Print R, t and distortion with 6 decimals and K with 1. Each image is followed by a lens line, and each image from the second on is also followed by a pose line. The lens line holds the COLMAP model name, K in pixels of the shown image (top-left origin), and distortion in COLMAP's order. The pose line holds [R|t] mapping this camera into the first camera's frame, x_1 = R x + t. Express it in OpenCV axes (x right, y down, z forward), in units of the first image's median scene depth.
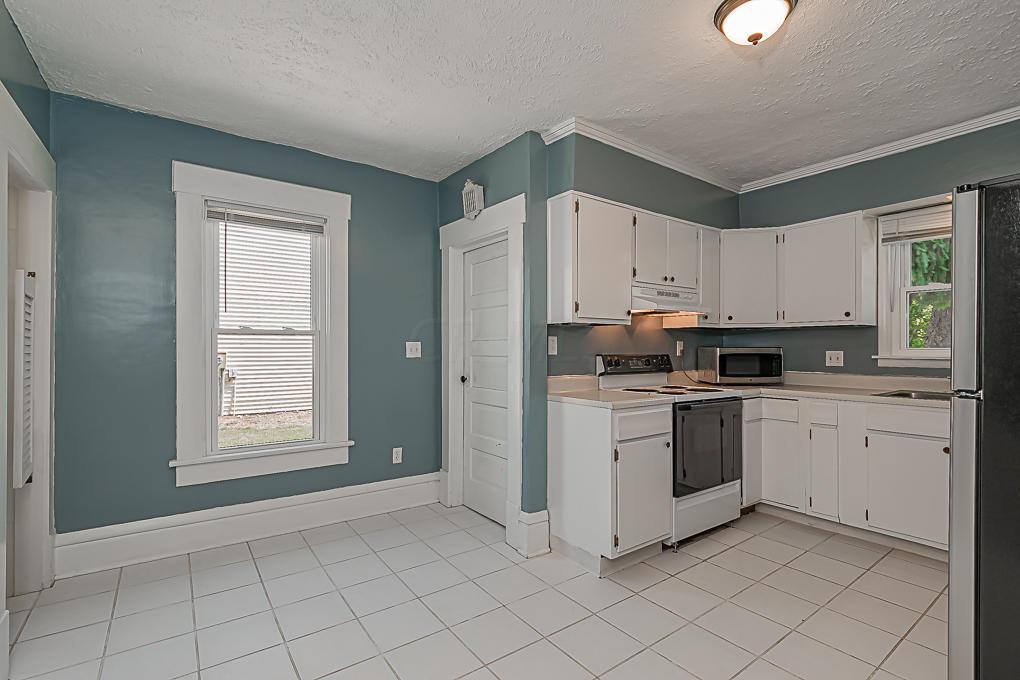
lens RADIAL K [[471.6, 0, 511.0], [0, 471.6, 346.5], [0, 0, 1]] dist [-0.002682, -0.000324]
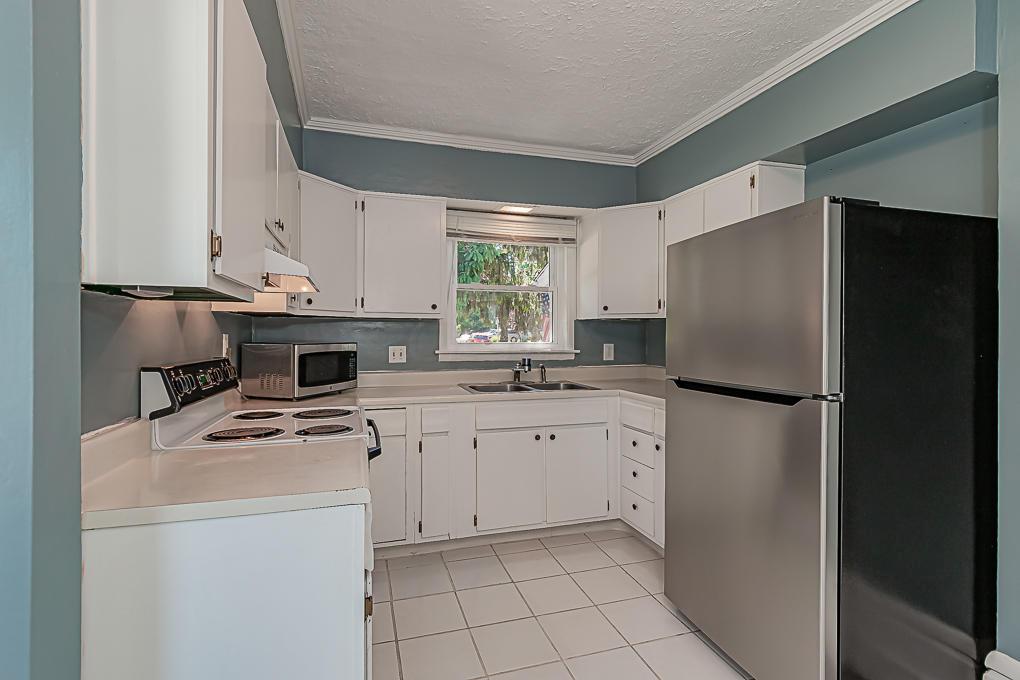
lens RADIAL K [[471.6, 0, 510.0], [0, 471.6, 339.0], [0, 0, 1]] dist [-0.002682, -0.000324]
pose [[0.354200, -0.004571, 0.935159, -0.087395], [-0.003361, 0.999975, 0.006161, -0.011125], [-0.935164, -0.005325, 0.354175, 0.516385]]
